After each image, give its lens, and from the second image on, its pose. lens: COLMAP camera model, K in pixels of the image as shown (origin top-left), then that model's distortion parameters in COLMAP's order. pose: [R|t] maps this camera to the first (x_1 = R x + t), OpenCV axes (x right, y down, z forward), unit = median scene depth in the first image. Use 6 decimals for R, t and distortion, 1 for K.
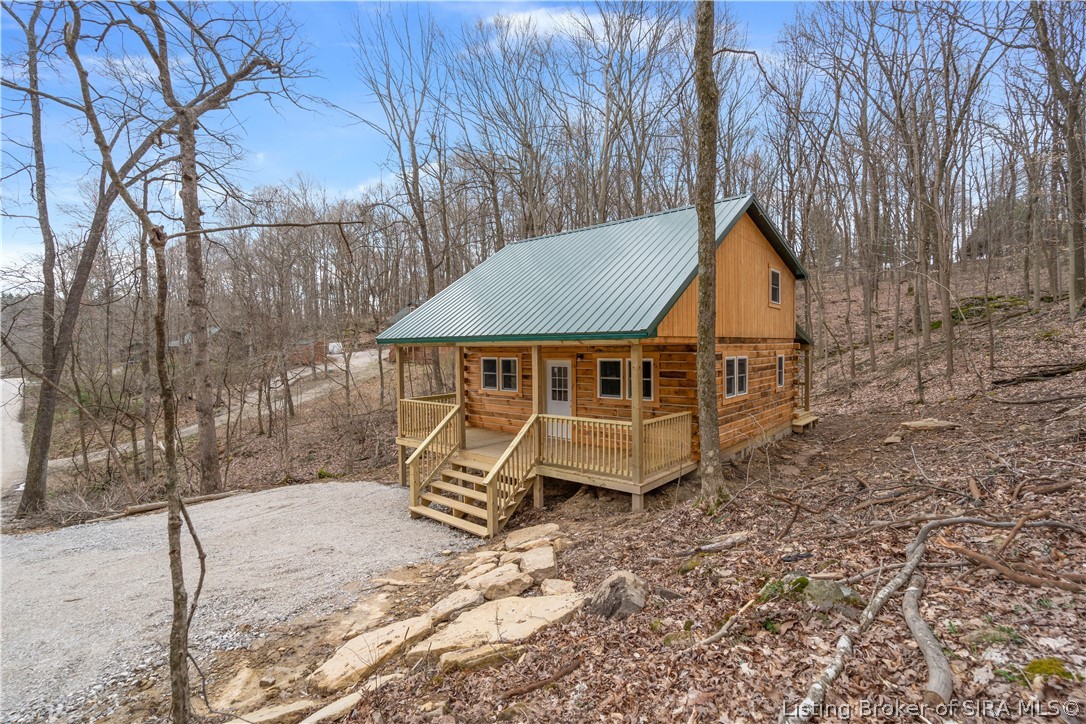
lens RADIAL K [[494.3, 0, 537.3], [0, 494.3, 362.8], [0, 0, 1]] dist [-0.005087, 0.003002]
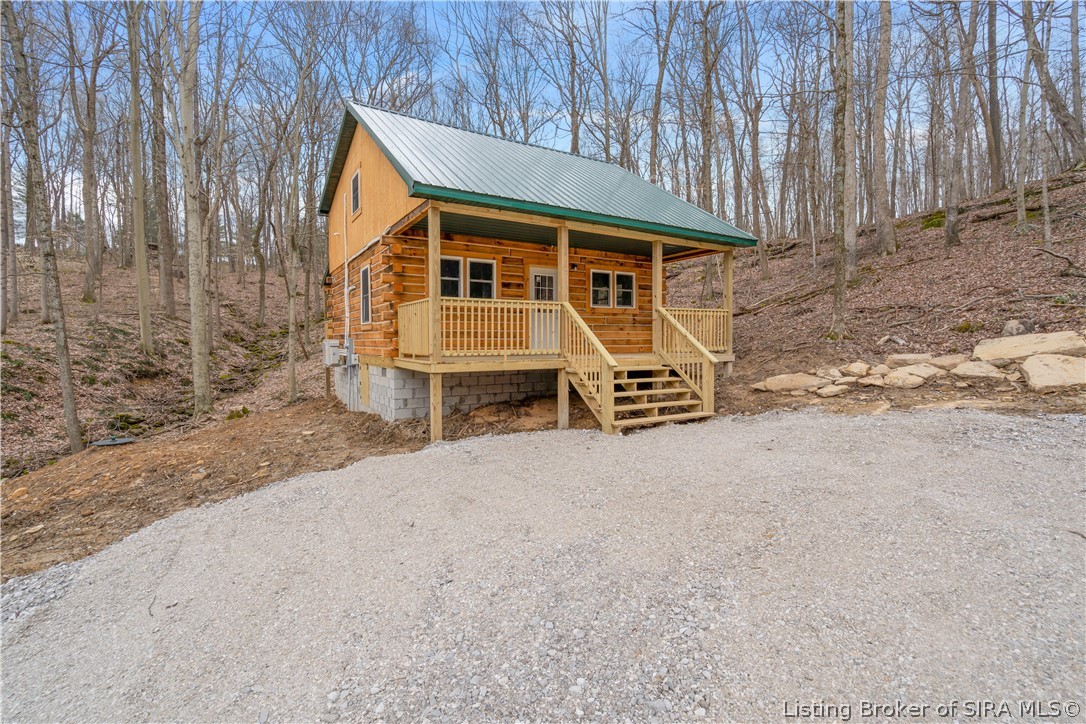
lens RADIAL K [[494.3, 0, 541.2], [0, 494.3, 354.7], [0, 0, 1]] dist [-0.005087, 0.003002]
pose [[0.297268, -0.014307, 0.954687, -0.910634], [0.034691, 0.999389, 0.004175, 0.163580], [-0.954164, 0.031878, 0.297583, 0.795815]]
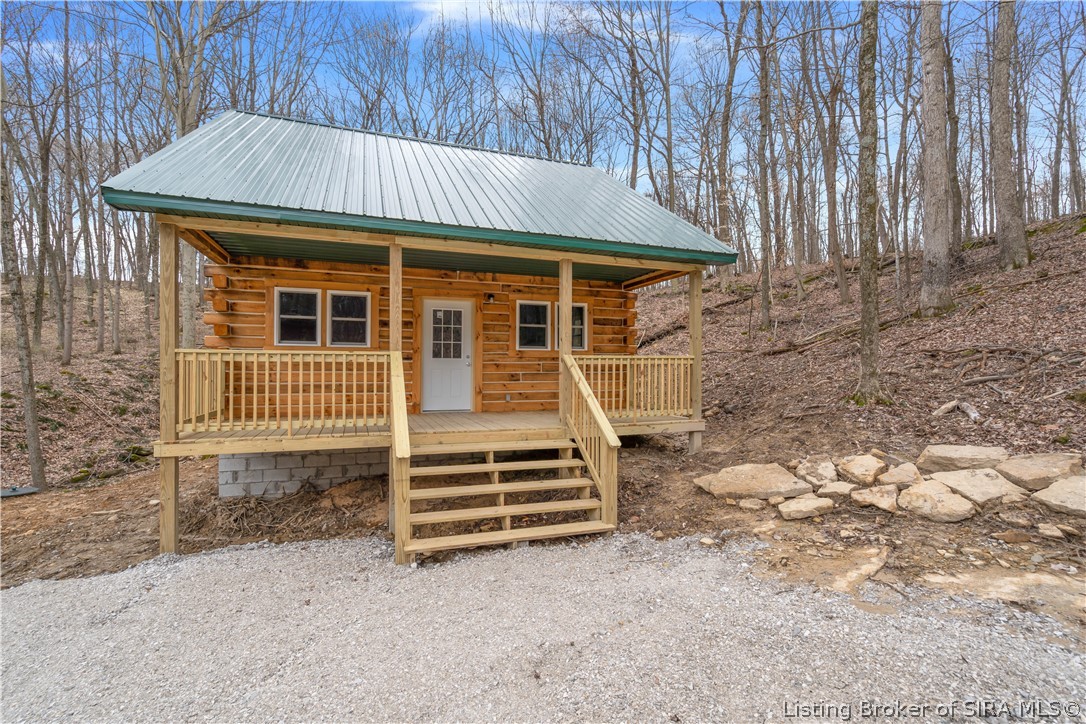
lens RADIAL K [[494.3, 0, 541.3], [0, 494.3, 364.8], [0, 0, 1]] dist [-0.005087, 0.003002]
pose [[0.483369, 0.017185, 0.875248, -0.554225], [0.019327, 0.999354, -0.030295, 0.119496], [-0.875203, 0.031560, 0.482725, 0.585860]]
